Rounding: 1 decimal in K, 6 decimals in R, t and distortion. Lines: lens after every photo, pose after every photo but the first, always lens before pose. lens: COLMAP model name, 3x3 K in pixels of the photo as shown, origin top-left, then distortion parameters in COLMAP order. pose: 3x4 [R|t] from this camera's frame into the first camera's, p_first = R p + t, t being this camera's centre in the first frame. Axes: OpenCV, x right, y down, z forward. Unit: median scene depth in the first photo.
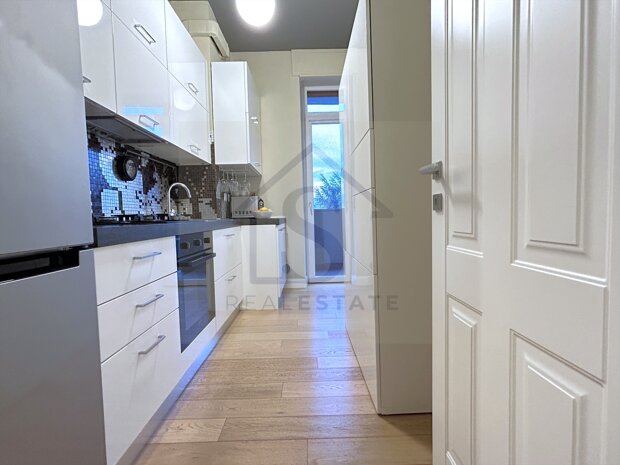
lens RADIAL K [[313.9, 0, 310.0], [0, 313.9, 232.5], [0, 0, 1]] dist [0.000399, -0.000263]
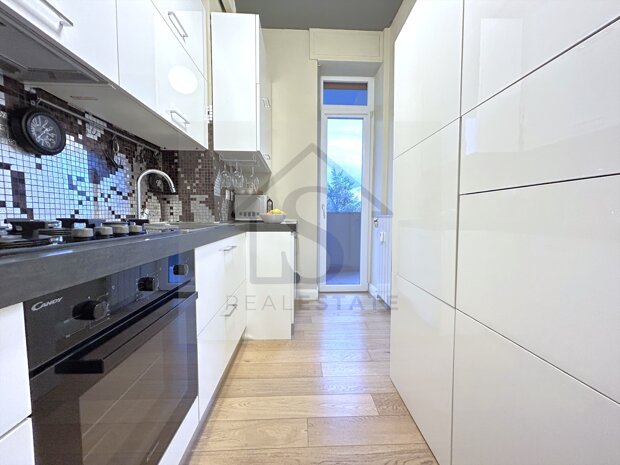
lens RADIAL K [[248.7, 0, 310.0], [0, 248.7, 232.5], [0, 0, 1]] dist [-0.001227, 0.000688]
pose [[0.998992, 0.026714, 0.036064, -0.098438], [-0.027206, 0.999542, 0.013220, -0.037948], [-0.035695, -0.014188, 0.999262, 0.446308]]
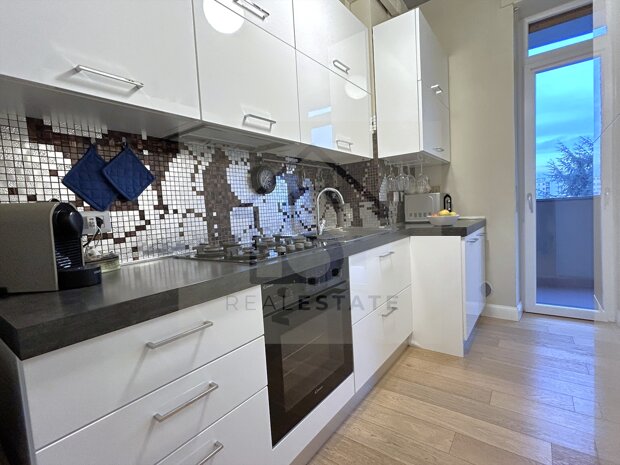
lens RADIAL K [[304.5, 0, 310.0], [0, 304.5, 232.5], [0, 0, 1]] dist [-0.003303, 0.000462]
pose [[0.796212, 0.022877, -0.604585, 0.034643], [0.007861, 0.998809, 0.048147, -0.078645], [0.604967, -0.043088, 0.795084, 0.319114]]
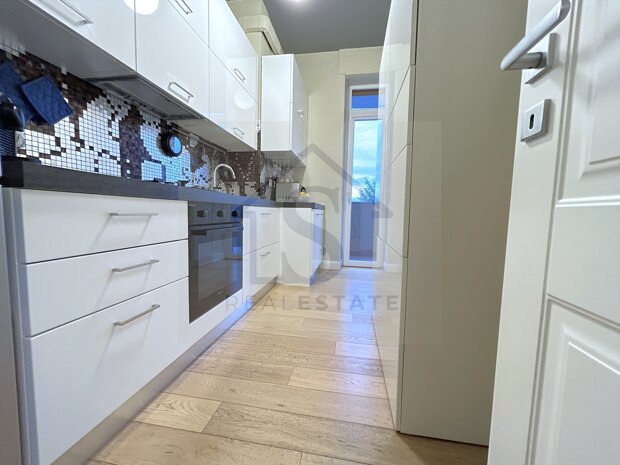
lens RADIAL K [[248.7, 0, 310.0], [0, 248.7, 232.5], [0, 0, 1]] dist [-0.001227, 0.000688]
pose [[0.983024, 0.063171, -0.172258, 0.042609], [-0.058345, 0.997753, 0.032944, 0.034291], [0.173952, -0.022335, 0.984501, 0.189292]]
